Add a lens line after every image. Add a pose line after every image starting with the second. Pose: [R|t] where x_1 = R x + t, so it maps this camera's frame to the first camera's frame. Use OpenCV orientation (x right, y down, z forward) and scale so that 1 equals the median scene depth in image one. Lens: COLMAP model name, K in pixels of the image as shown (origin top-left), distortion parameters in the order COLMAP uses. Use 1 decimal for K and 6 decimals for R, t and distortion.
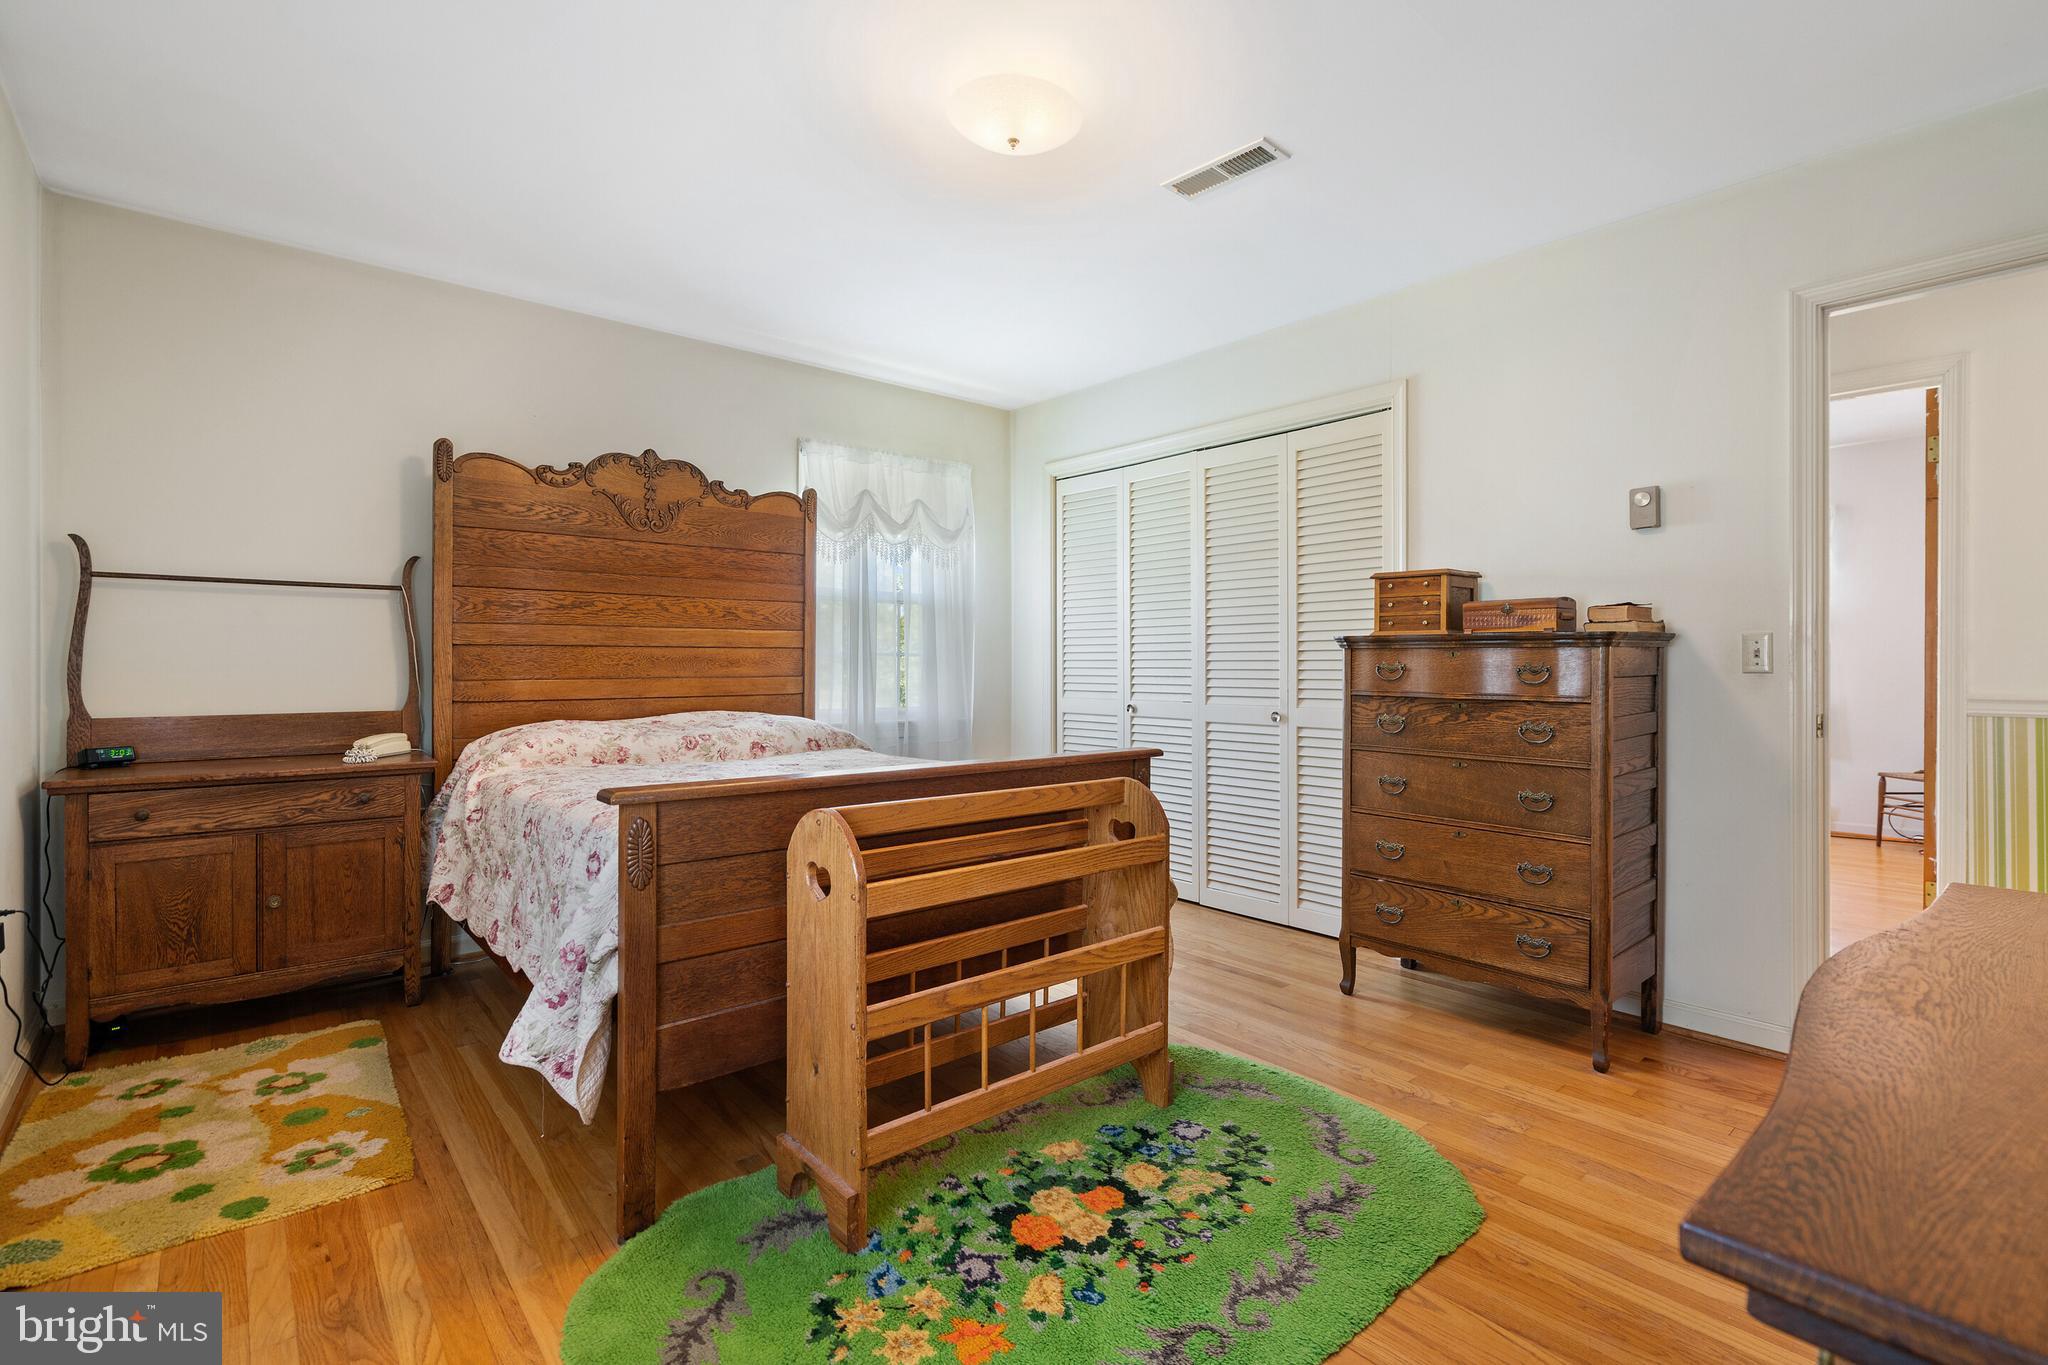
lens RADIAL K [[922.7, 0, 1017.9], [0, 922.7, 675.1], [0, 0, 1]] dist [-0.001659, -0.000321]
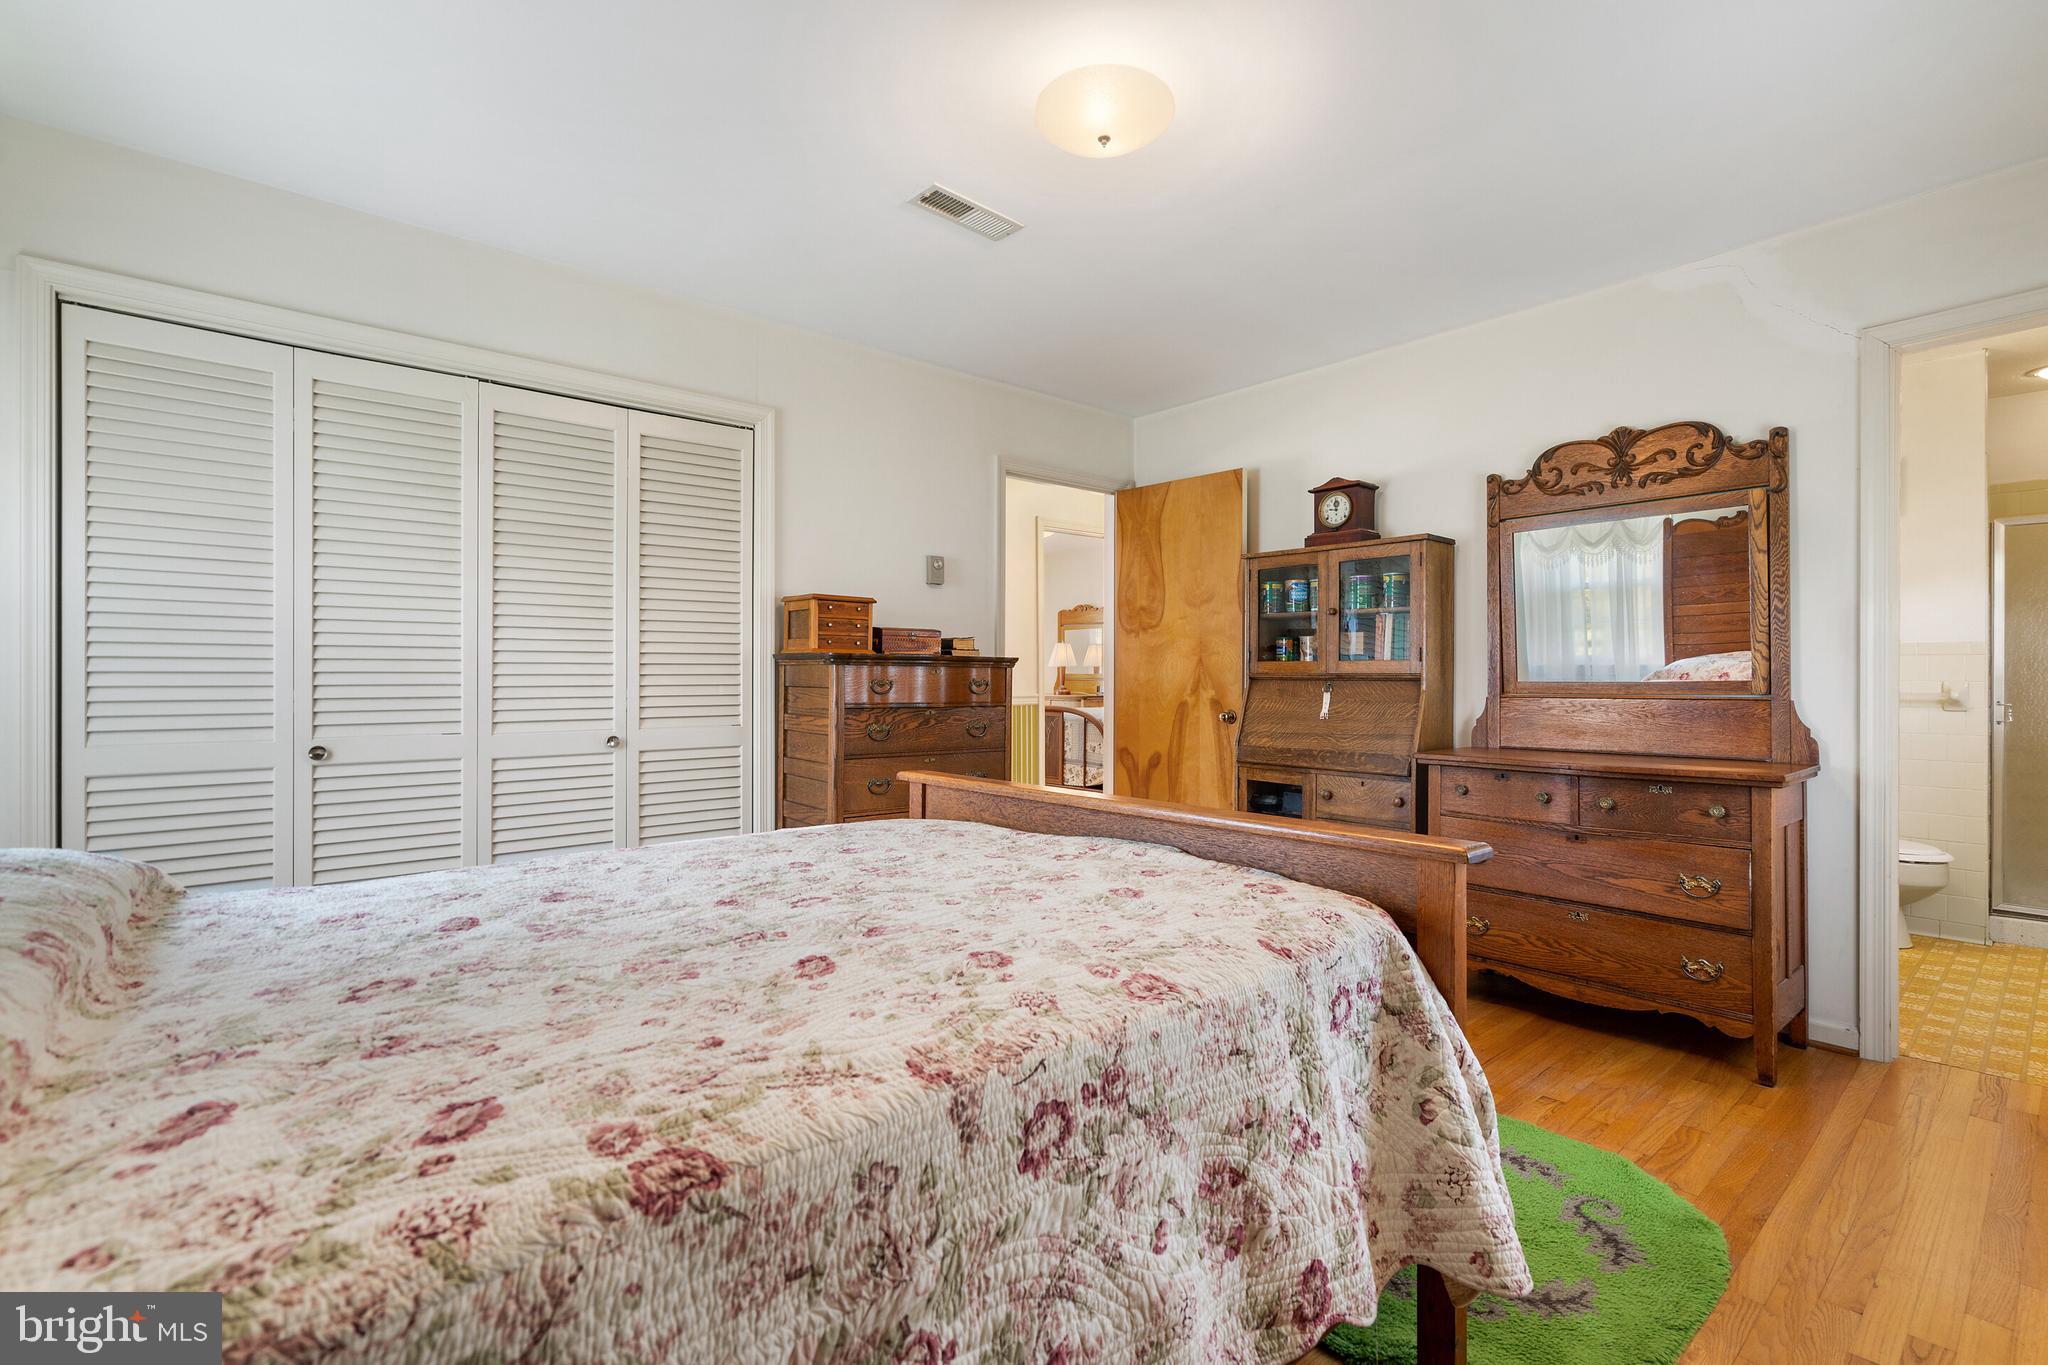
lens RADIAL K [[922.7, 0, 1017.9], [0, 922.7, 675.1], [0, 0, 1]] dist [-0.001659, -0.000321]
pose [[0.006873, -0.003262, 0.999971, -0.624542], [0.008037, 0.999963, 0.003206, -0.017116], [-0.999944, 0.008014, 0.006899, 0.704293]]
